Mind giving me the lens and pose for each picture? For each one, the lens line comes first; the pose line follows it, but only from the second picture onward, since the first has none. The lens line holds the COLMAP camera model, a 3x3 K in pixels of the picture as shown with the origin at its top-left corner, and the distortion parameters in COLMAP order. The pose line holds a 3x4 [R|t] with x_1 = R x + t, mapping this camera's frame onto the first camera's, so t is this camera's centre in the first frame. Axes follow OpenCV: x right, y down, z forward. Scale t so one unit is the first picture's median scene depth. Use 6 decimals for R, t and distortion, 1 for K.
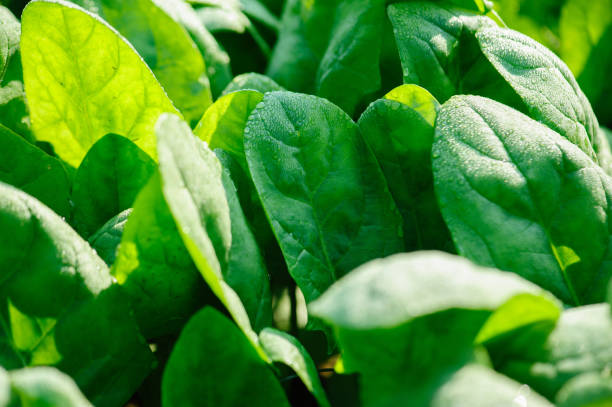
lens RADIAL K [[1975.7, 0, 306.0], [0, 1975.7, 203.5], [0, 0, 1]] dist [-0.236201, 1.351932]
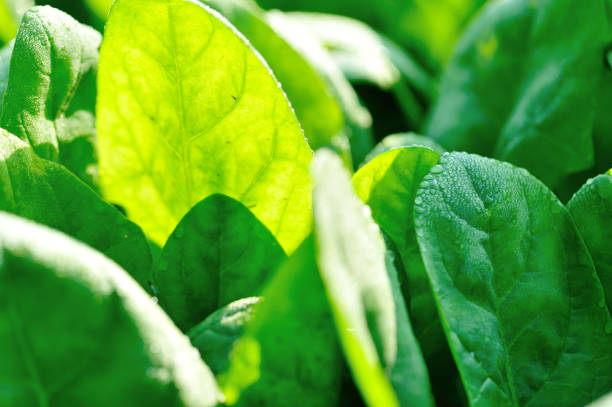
lens RADIAL K [[1975.7, 0, 306.0], [0, 1975.7, 203.5], [0, 0, 1]] dist [-0.236201, 1.351932]
pose [[0.996399, 0.076069, 0.037463, -0.094483], [-0.071099, 0.990259, -0.119716, 0.049543], [-0.046205, 0.116621, 0.992101, 0.307761]]
